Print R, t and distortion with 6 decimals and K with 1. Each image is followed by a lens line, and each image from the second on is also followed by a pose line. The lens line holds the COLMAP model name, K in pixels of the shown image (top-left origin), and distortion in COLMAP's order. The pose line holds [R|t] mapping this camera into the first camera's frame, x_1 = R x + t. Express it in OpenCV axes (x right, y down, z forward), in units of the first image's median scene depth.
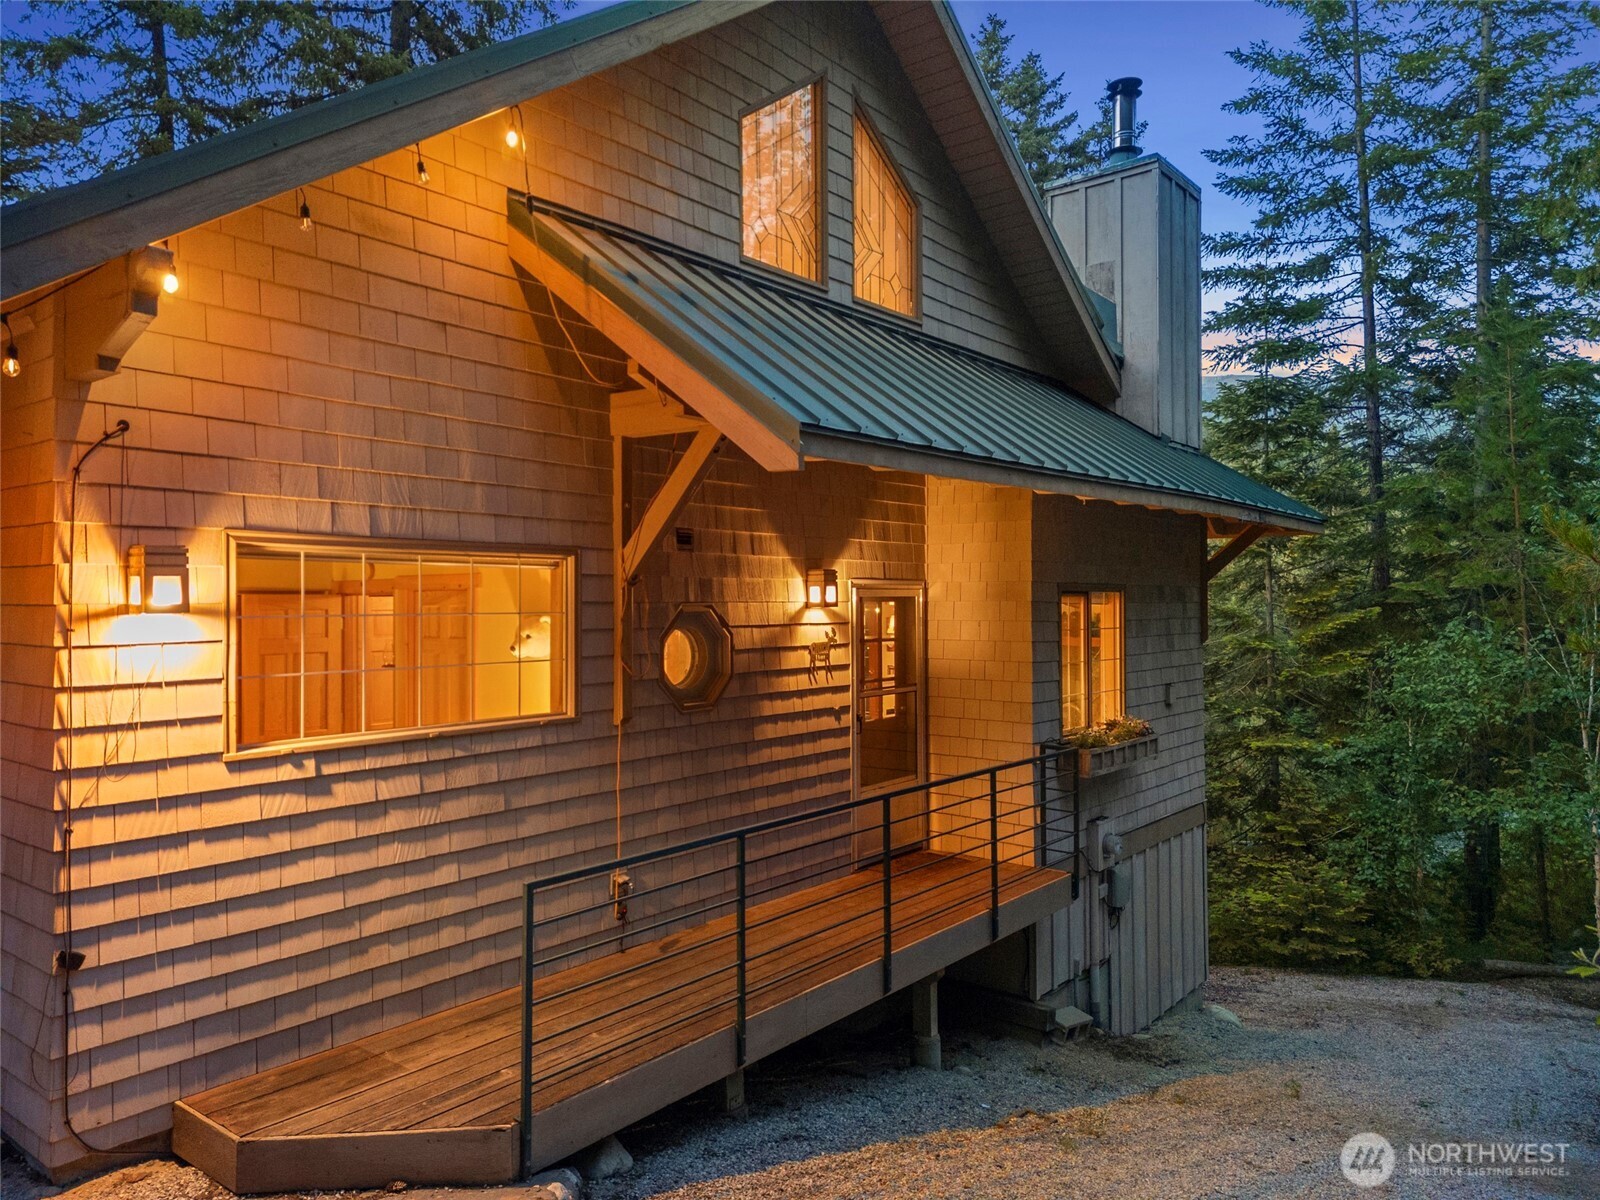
lens RADIAL K [[1121.0, 0, 795.4], [0, 1121.0, 596.8], [0, 0, 1]] dist [0.113125, -0.119882]
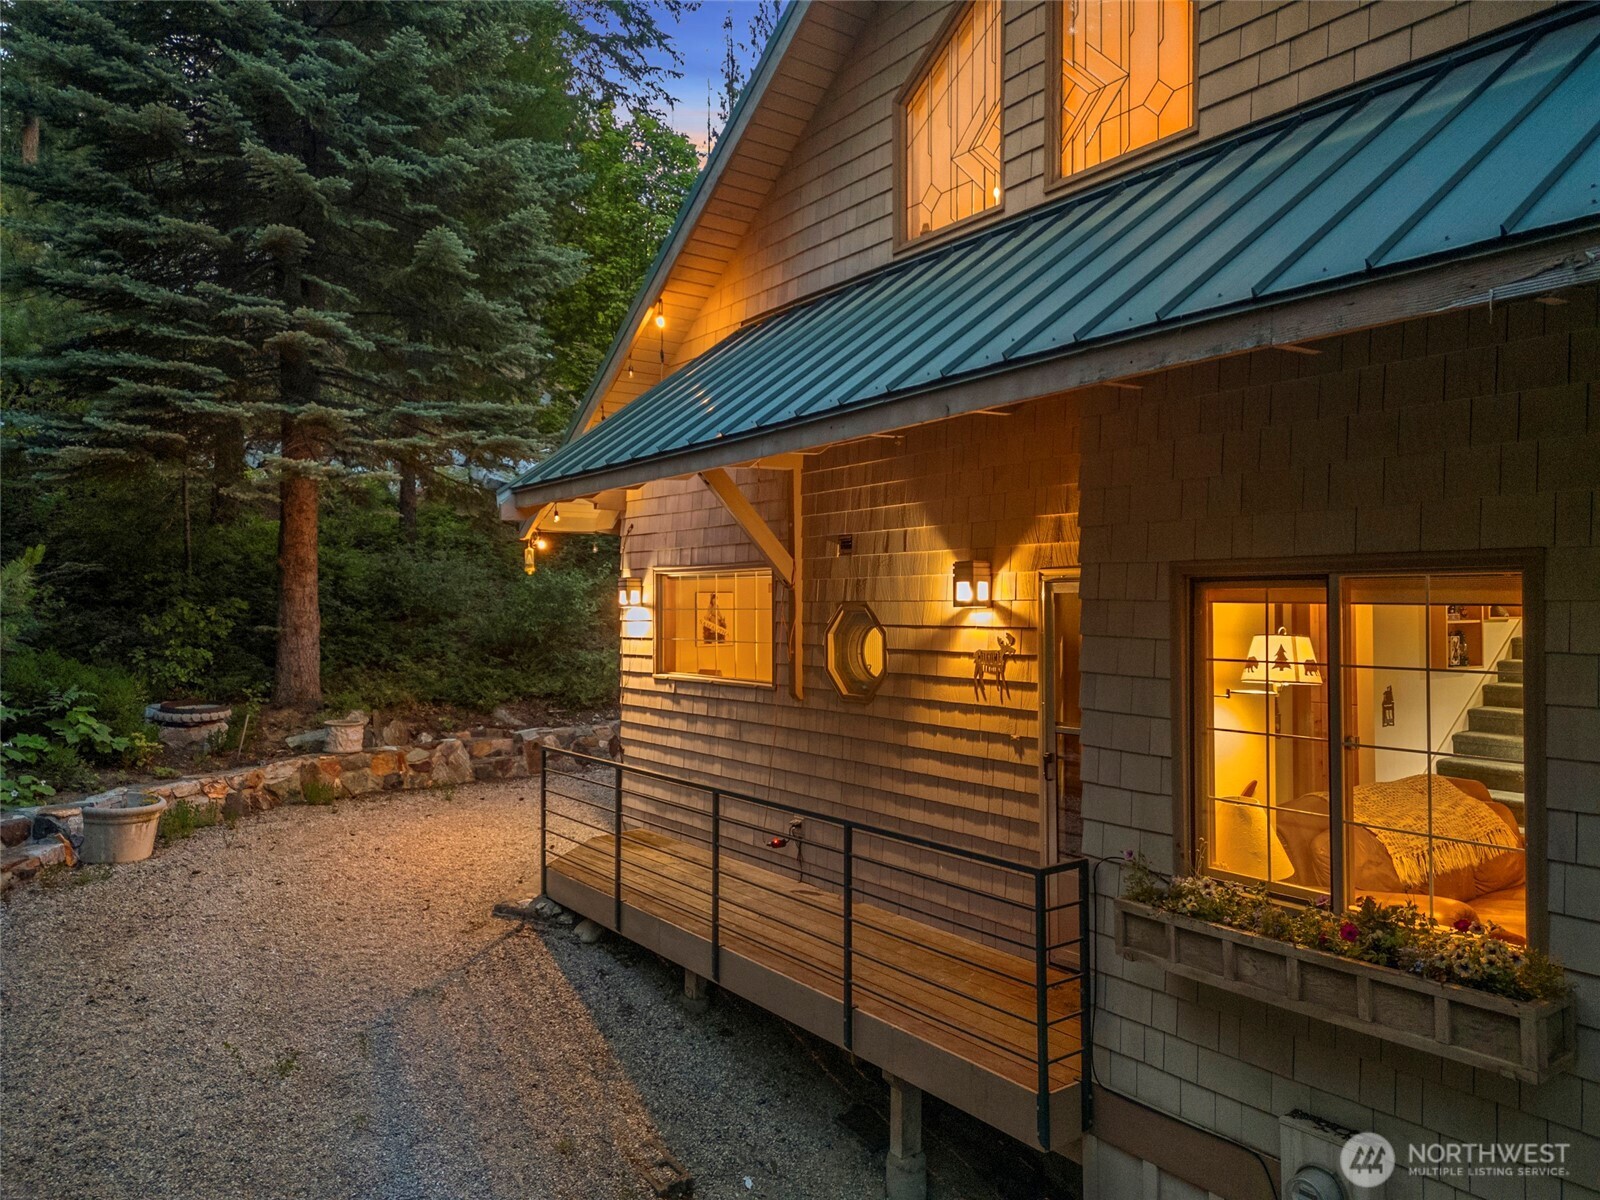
lens RADIAL K [[1121.0, 0, 795.4], [0, 1121.0, 596.8], [0, 0, 1]] dist [0.113125, -0.119882]
pose [[-0.277114, -0.000493, -0.960837, 0.878914], [0.010578, 0.999938, -0.003564, 0.003197], [0.960779, -0.011152, -0.277091, 1.133014]]
